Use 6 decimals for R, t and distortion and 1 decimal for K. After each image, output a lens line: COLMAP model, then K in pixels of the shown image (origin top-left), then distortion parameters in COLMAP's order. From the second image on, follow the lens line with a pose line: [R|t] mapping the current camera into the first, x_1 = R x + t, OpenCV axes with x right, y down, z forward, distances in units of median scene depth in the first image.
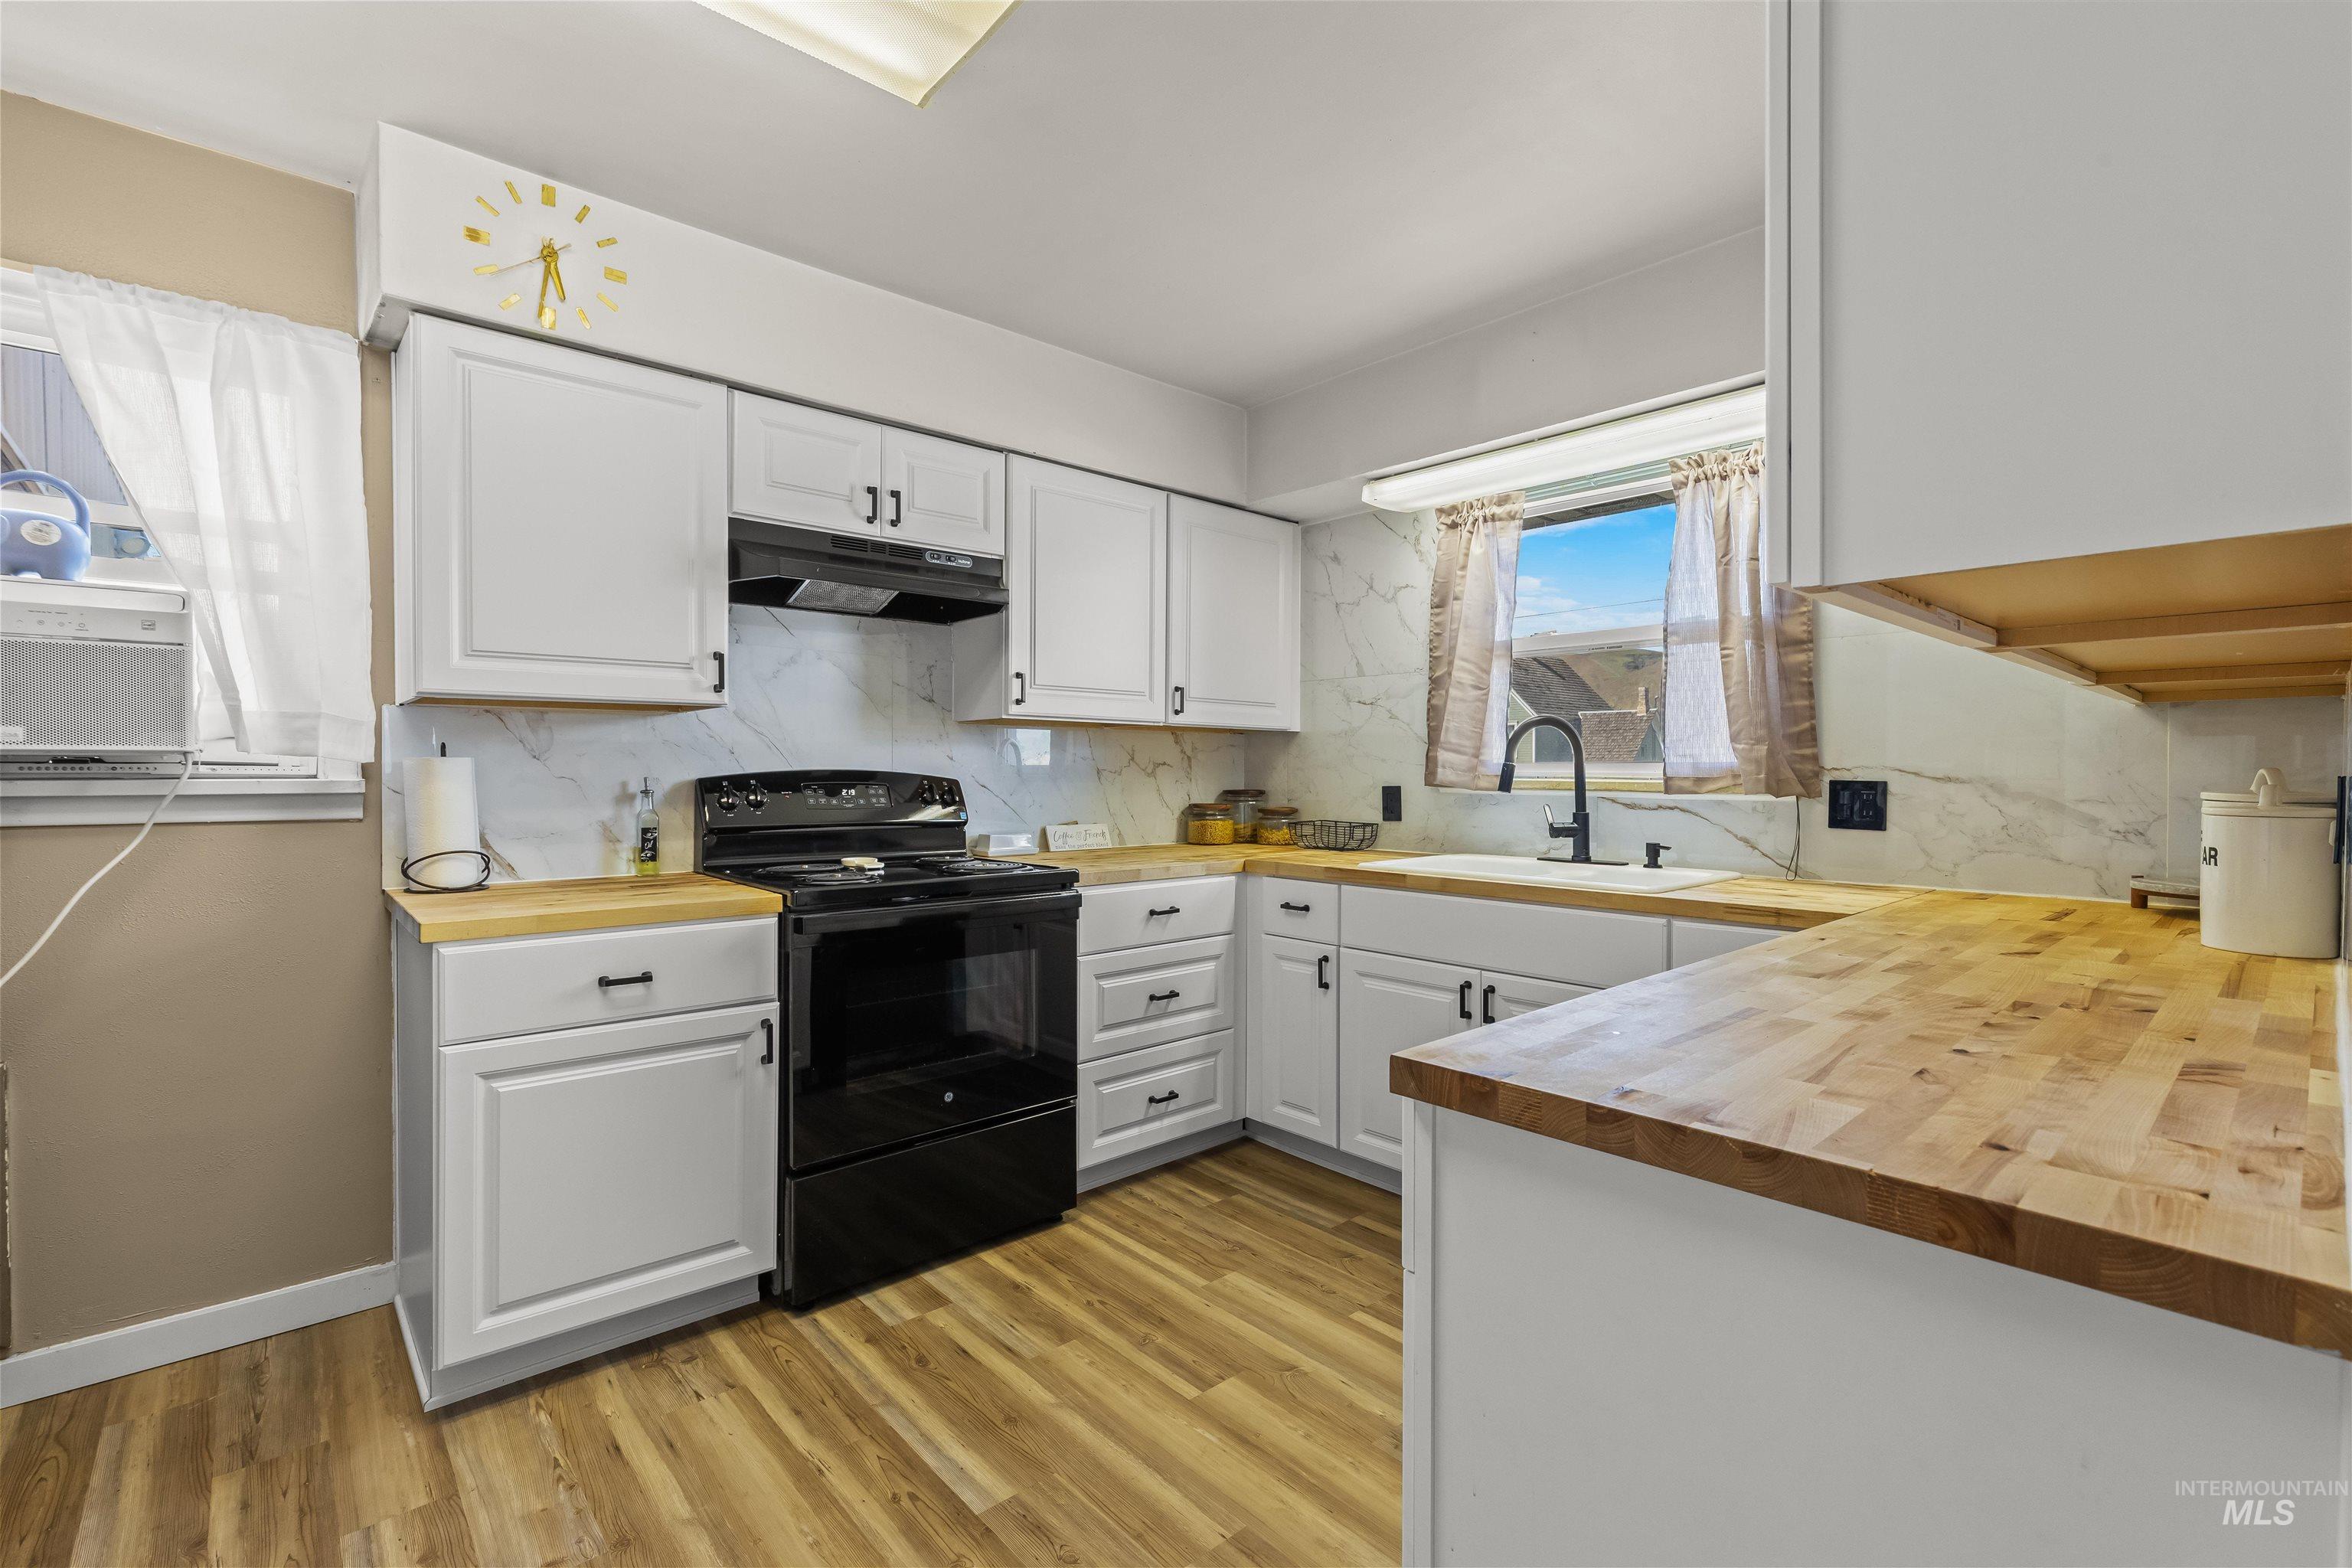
lens RADIAL K [[1054.8, 0, 1200.2], [0, 1054.8, 778.9], [0, 0, 1]] dist [0.002242, -0.002046]
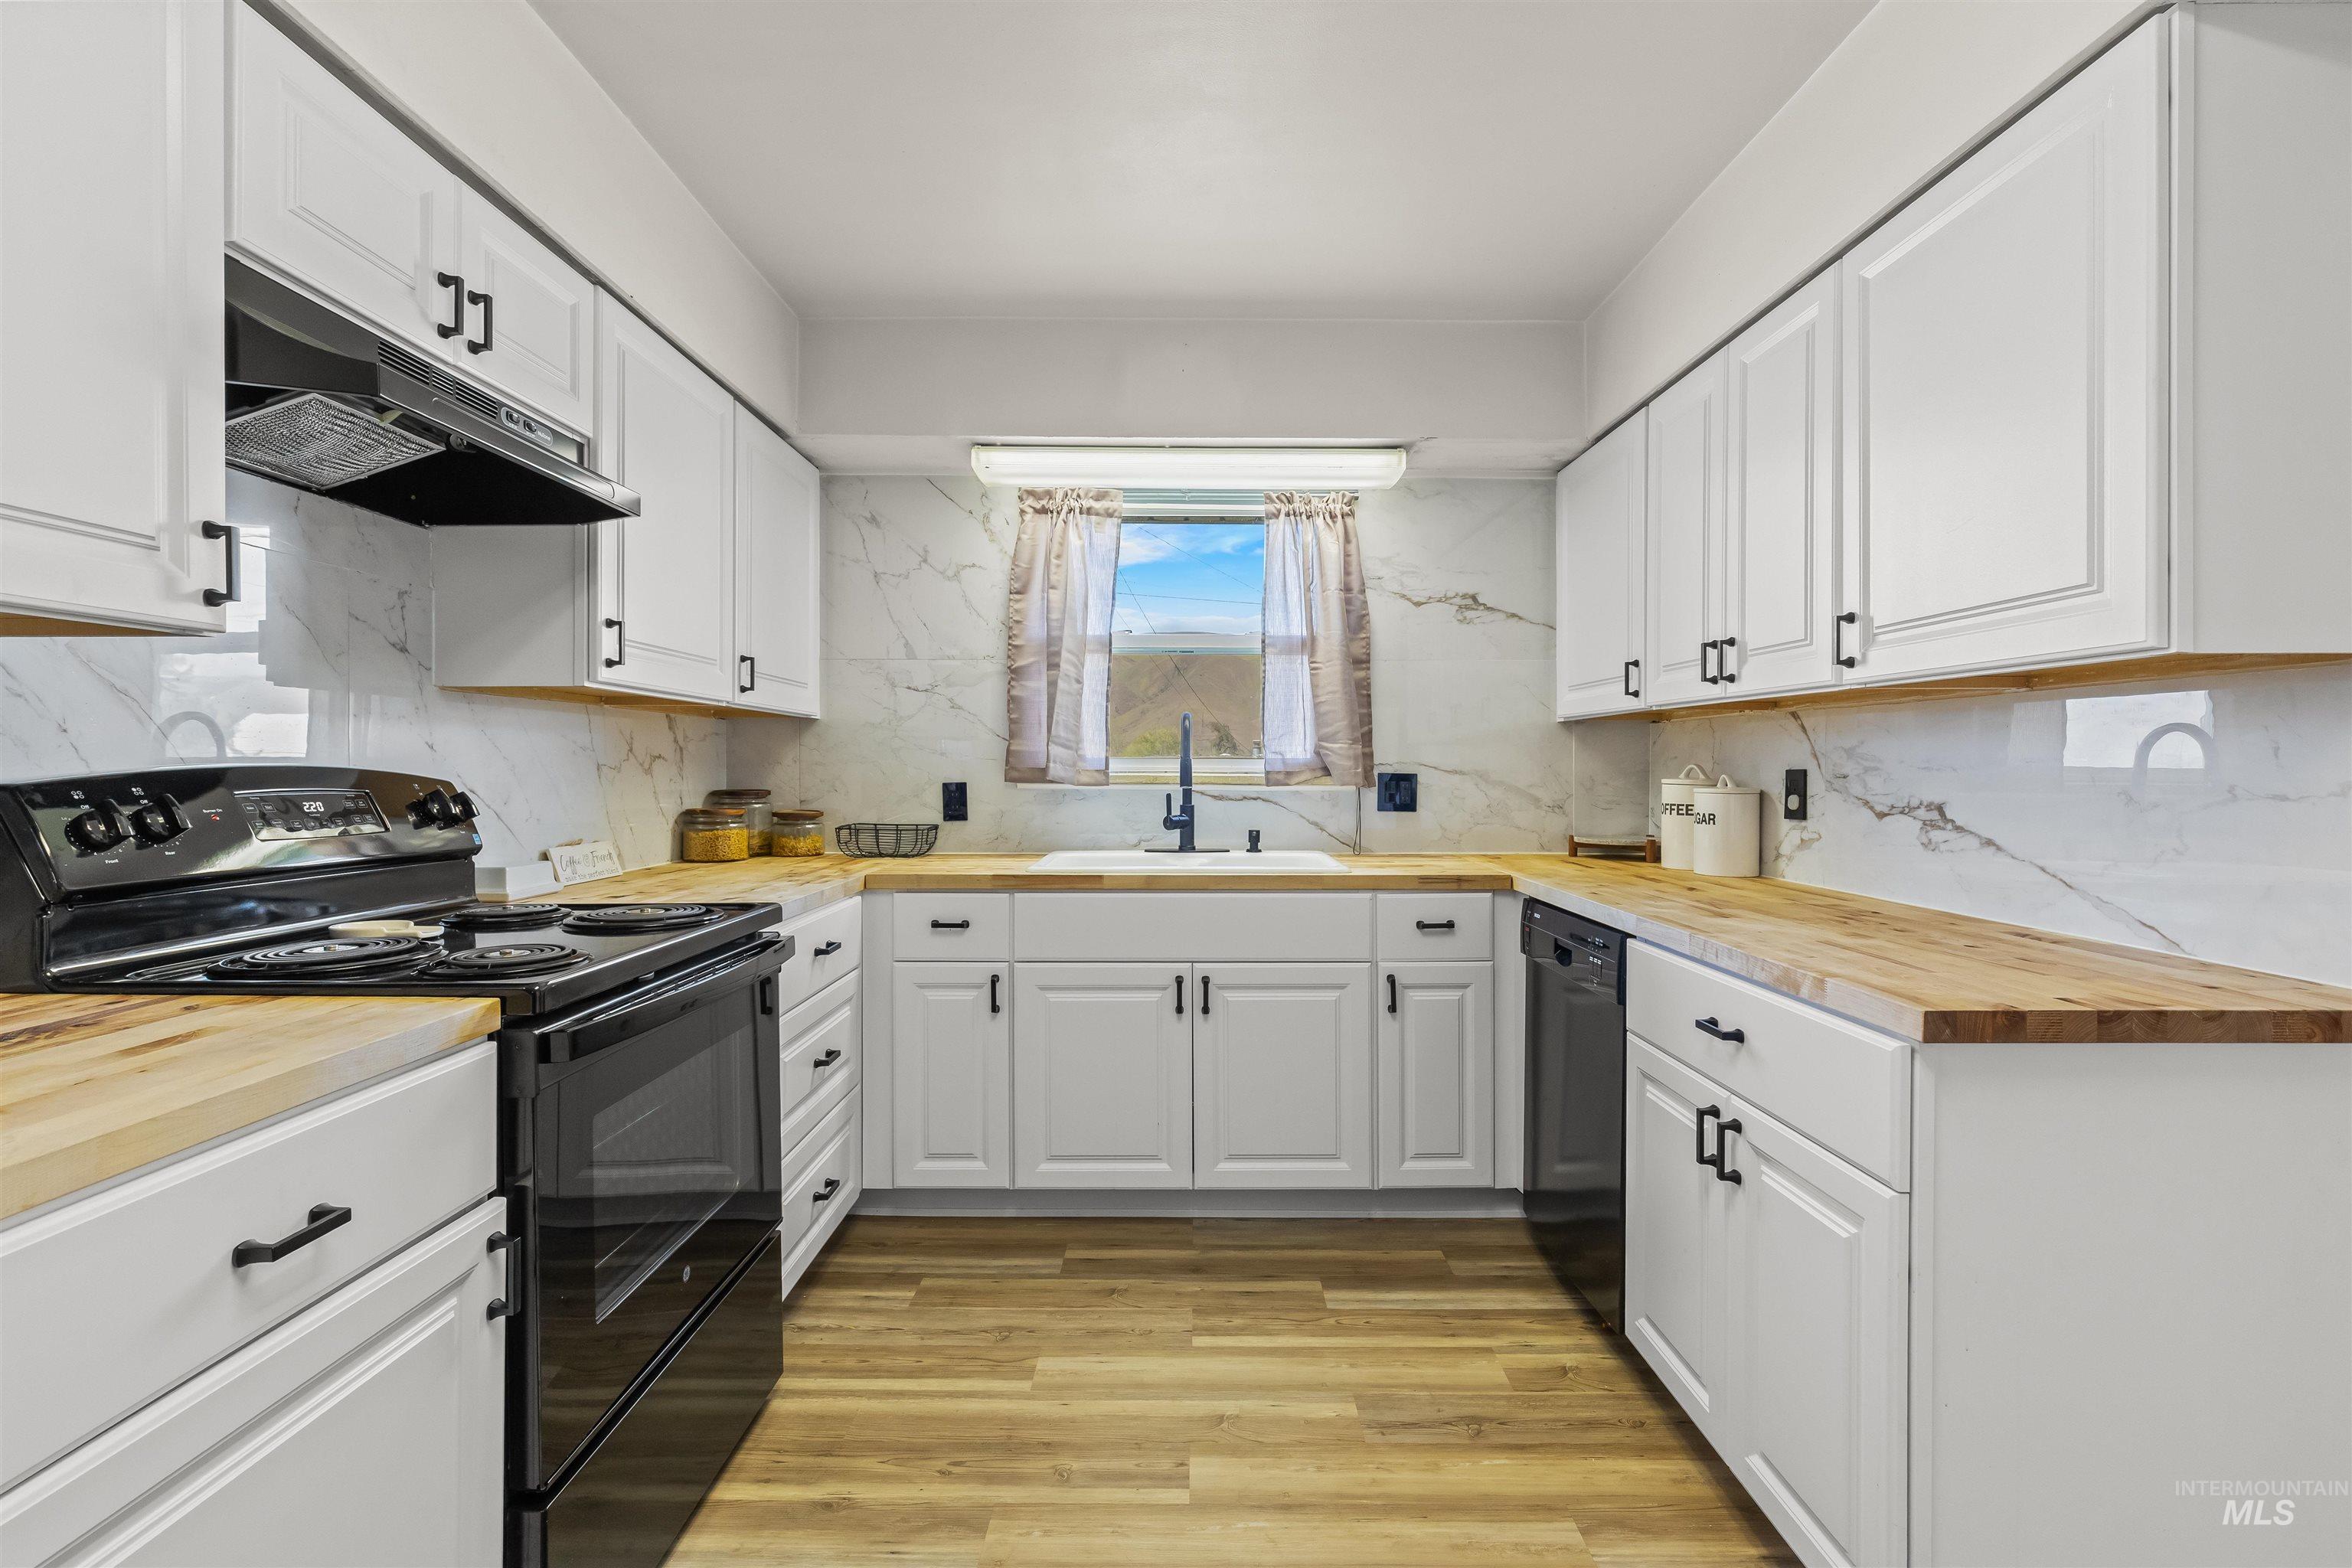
lens RADIAL K [[1054.8, 0, 1188.5], [0, 1054.8, 773.5], [0, 0, 1]] dist [0.002242, -0.002046]
pose [[0.669557, -0.006706, 0.742730, -0.447438], [0.006009, 0.999975, 0.003611, -0.003862], [-0.742736, 0.002045, 0.669581, 0.298518]]
